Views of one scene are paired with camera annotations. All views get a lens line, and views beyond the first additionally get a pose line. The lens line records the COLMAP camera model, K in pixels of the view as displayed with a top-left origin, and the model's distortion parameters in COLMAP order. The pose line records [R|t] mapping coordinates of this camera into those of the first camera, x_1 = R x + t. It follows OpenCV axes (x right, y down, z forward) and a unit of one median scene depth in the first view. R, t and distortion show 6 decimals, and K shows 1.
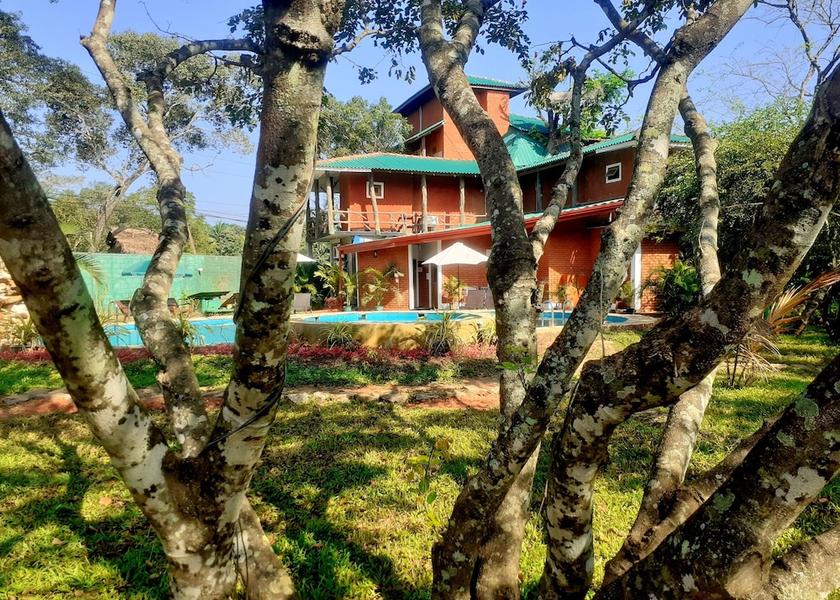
lens RADIAL K [[649.4, 0, 420.0], [0, 649.4, 300.0], [0, 0, 1]] dist [0.075991, -0.000641]
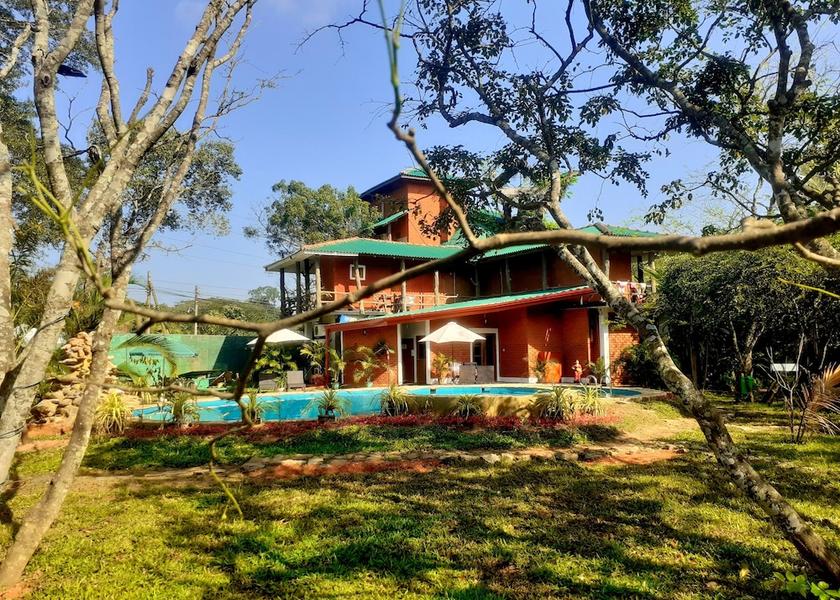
lens RADIAL K [[649.4, 0, 420.0], [0, 649.4, 300.0], [0, 0, 1]] dist [0.075991, -0.000641]
pose [[0.986798, 0.006222, 0.161837, -0.147015], [0.012558, 0.993314, -0.114763, -0.000625], [-0.161469, 0.115280, 0.980122, -0.055203]]
